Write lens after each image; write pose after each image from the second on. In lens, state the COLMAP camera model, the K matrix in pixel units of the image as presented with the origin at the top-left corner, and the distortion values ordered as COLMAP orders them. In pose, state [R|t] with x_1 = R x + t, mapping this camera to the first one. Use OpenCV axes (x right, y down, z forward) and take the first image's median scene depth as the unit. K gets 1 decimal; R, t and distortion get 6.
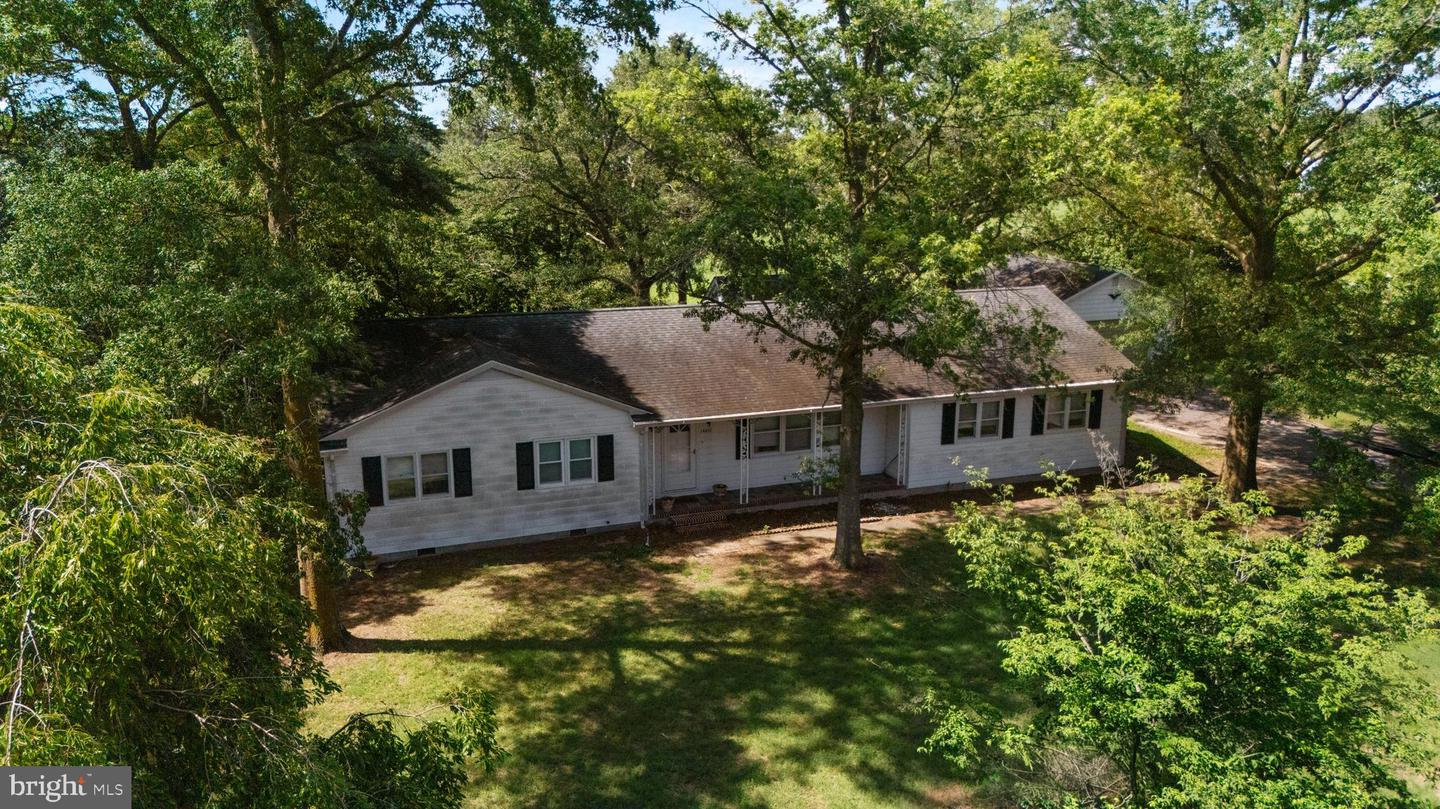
lens RADIAL K [[1063.8, 0, 727.3], [0, 1063.8, 399.9], [0, 0, 1]] dist [0.071586, -0.072207]
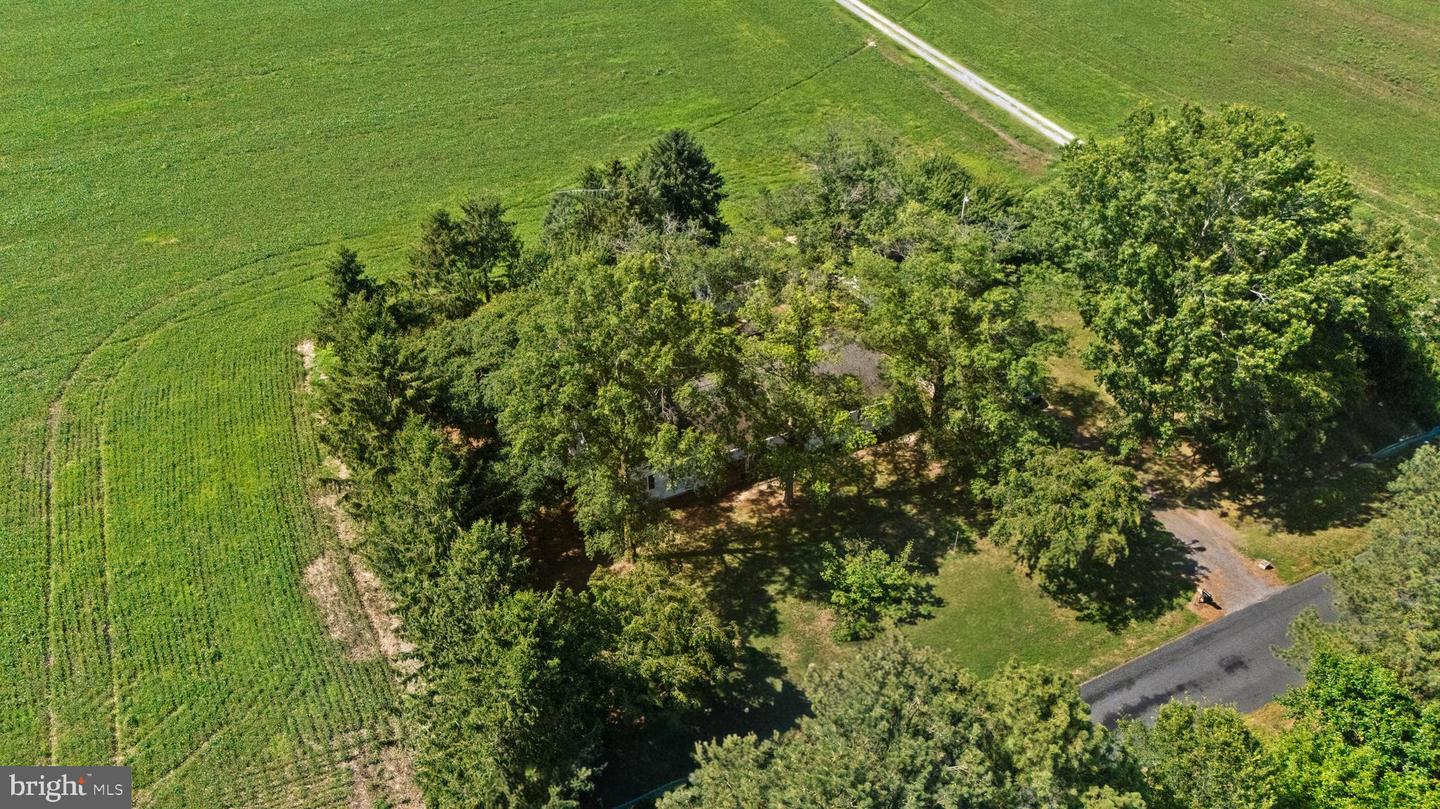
lens RADIAL K [[1063.8, 0, 727.3], [0, 1063.8, 399.9], [0, 0, 1]] dist [0.071586, -0.072207]
pose [[0.993813, -0.062555, 0.091770, -0.300408], [0.021914, 0.920495, 0.390140, -1.235906], [-0.108879, -0.385715, 0.916171, -1.512568]]
